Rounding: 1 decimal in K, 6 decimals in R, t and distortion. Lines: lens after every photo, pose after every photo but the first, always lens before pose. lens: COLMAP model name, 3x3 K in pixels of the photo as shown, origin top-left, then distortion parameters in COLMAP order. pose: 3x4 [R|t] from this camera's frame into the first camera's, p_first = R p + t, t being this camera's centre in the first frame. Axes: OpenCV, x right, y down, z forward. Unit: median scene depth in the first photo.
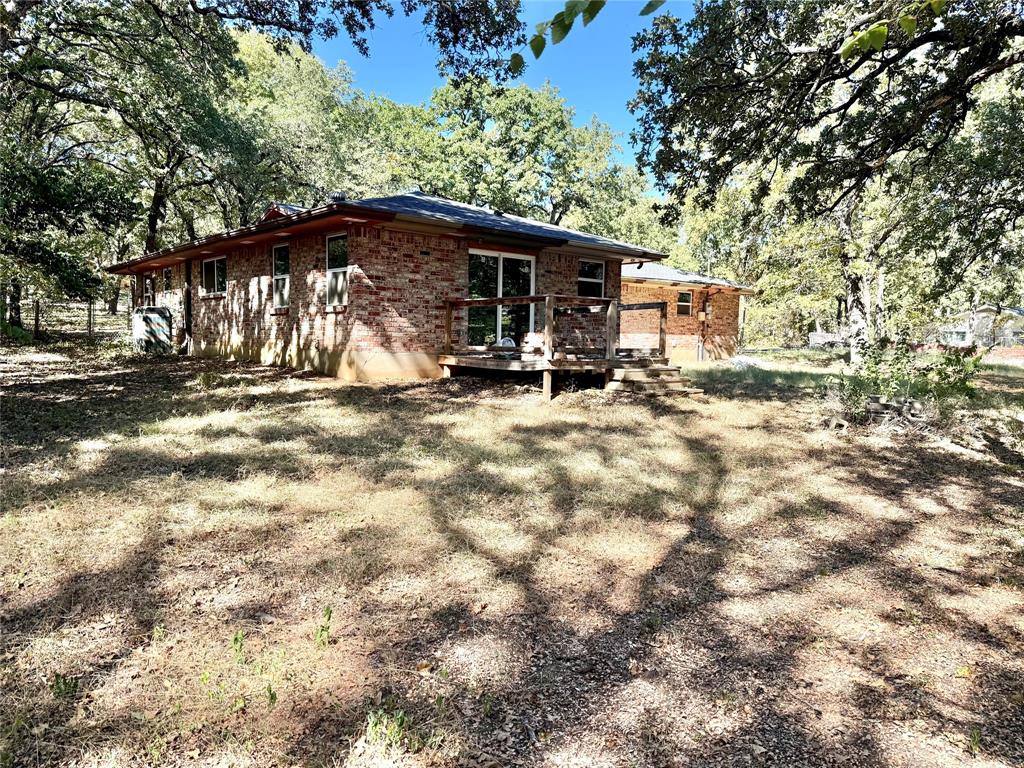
lens RADIAL K [[721.9, 0, 517.5], [0, 721.9, 382.9], [0, 0, 1]] dist [0.012722, 0.000510]
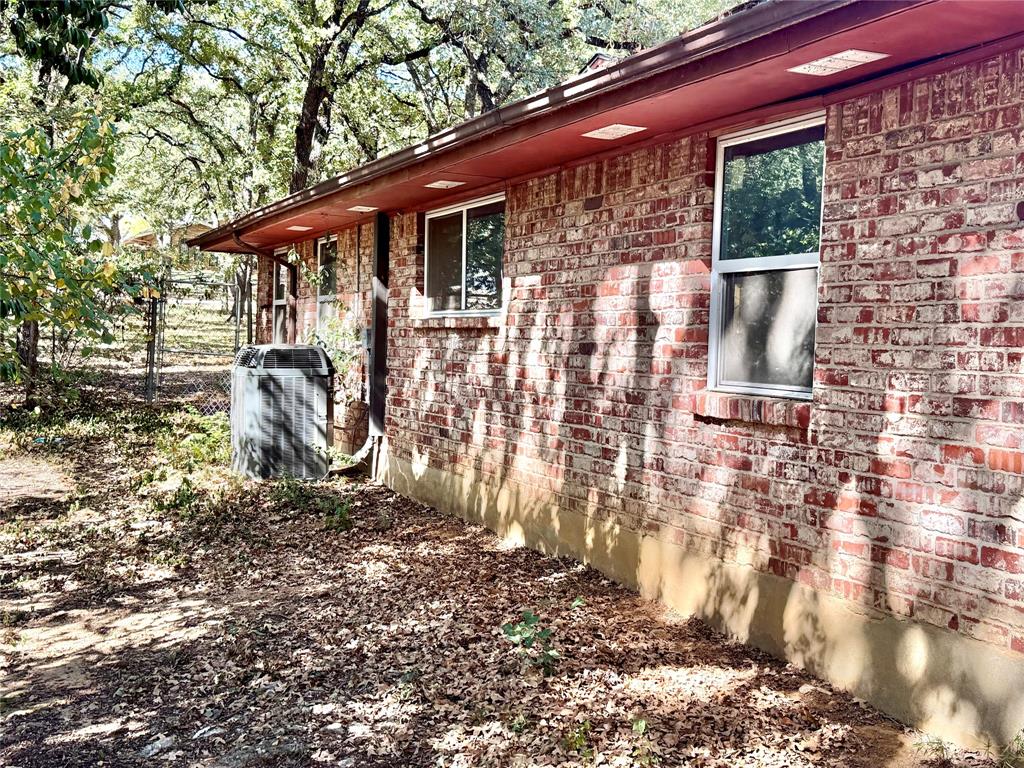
lens RADIAL K [[1191.3, 0, 511.0], [0, 1191.3, 385.1], [0, 0, 1]] dist [0.078760, 0.000000]
pose [[0.956750, 0.021194, -0.290138, -0.235632], [-0.029177, 0.999305, -0.023216, -0.077921], [0.289445, 0.030677, 0.956703, 0.487391]]
